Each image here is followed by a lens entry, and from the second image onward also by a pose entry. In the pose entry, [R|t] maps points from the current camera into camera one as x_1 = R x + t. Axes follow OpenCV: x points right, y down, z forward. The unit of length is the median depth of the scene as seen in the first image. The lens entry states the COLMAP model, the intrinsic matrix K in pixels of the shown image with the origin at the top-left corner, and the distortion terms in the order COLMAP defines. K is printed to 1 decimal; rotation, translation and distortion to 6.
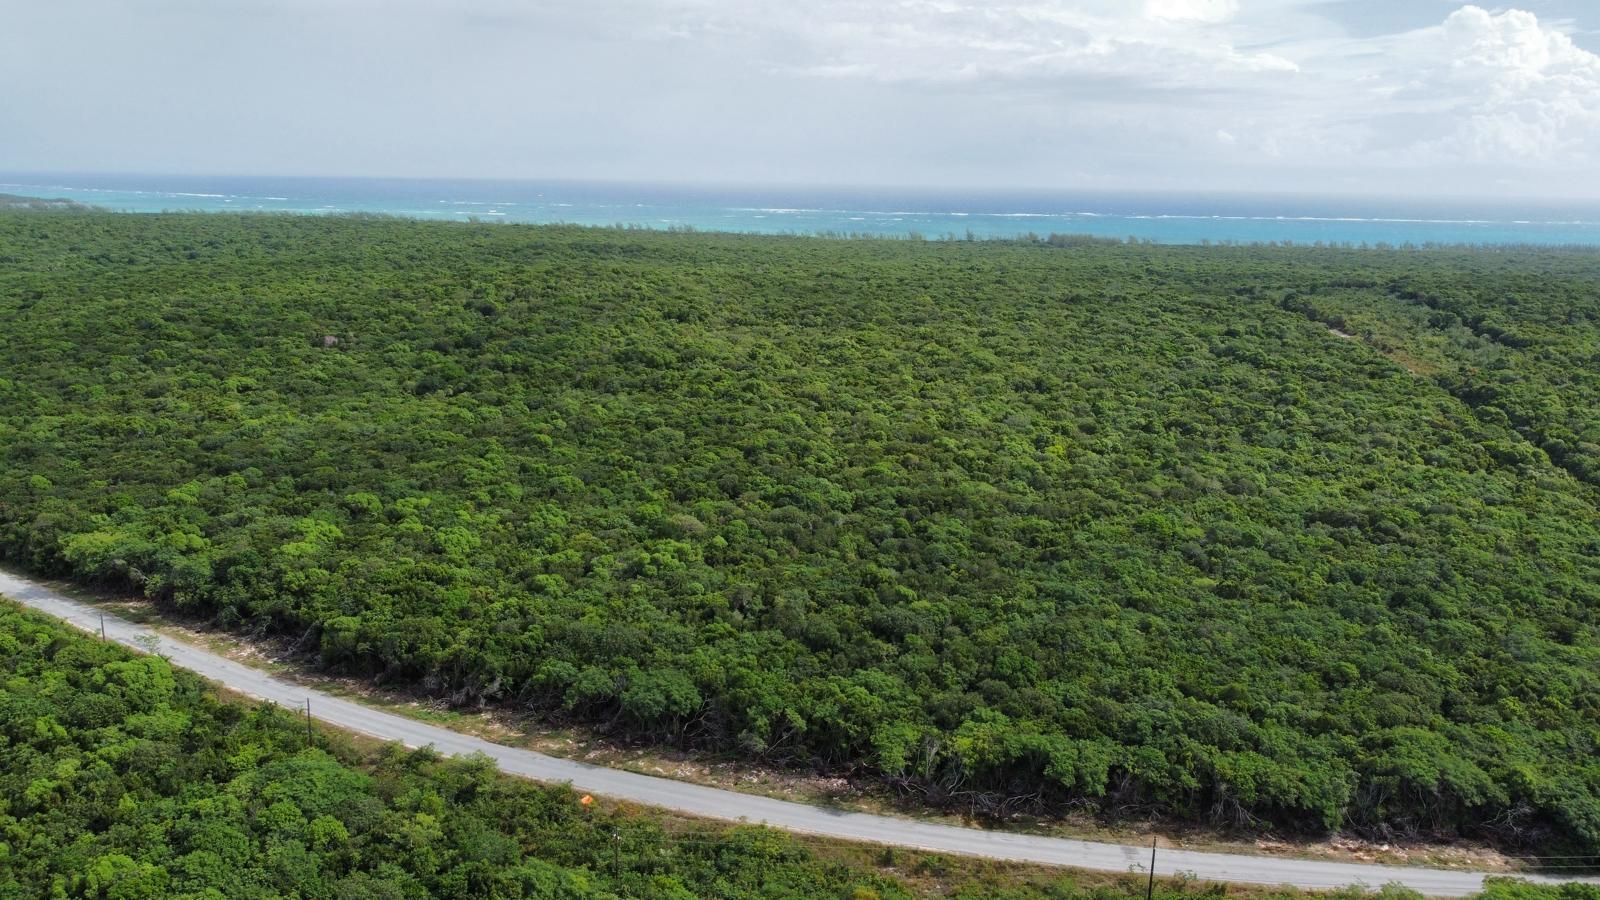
lens RADIAL K [[1144.7, 0, 753.7], [0, 1144.7, 509.3], [0, 0, 1]] dist [0.003380, -0.015239]
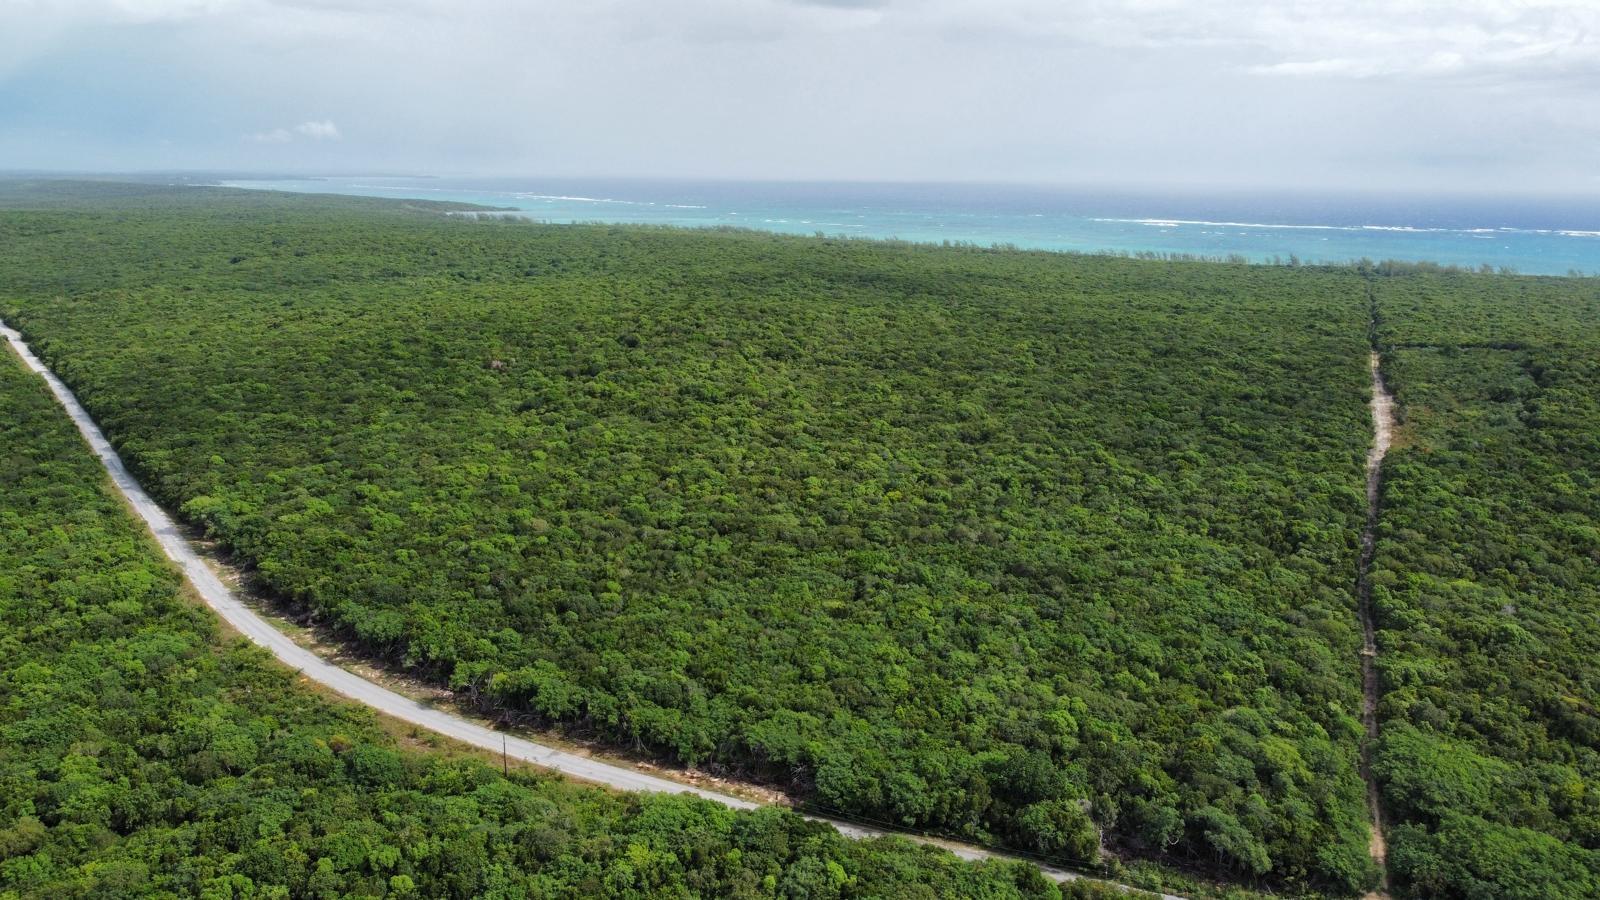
lens RADIAL K [[1144.7, 0, 823.8], [0, 1144.7, 452.5], [0, 0, 1]] dist [0.003380, -0.015239]
pose [[0.951145, 0.074145, -0.299709, 0.932529], [-0.087318, 0.995705, -0.030780, -0.086381], [0.296140, 0.055446, 0.953534, -0.361583]]
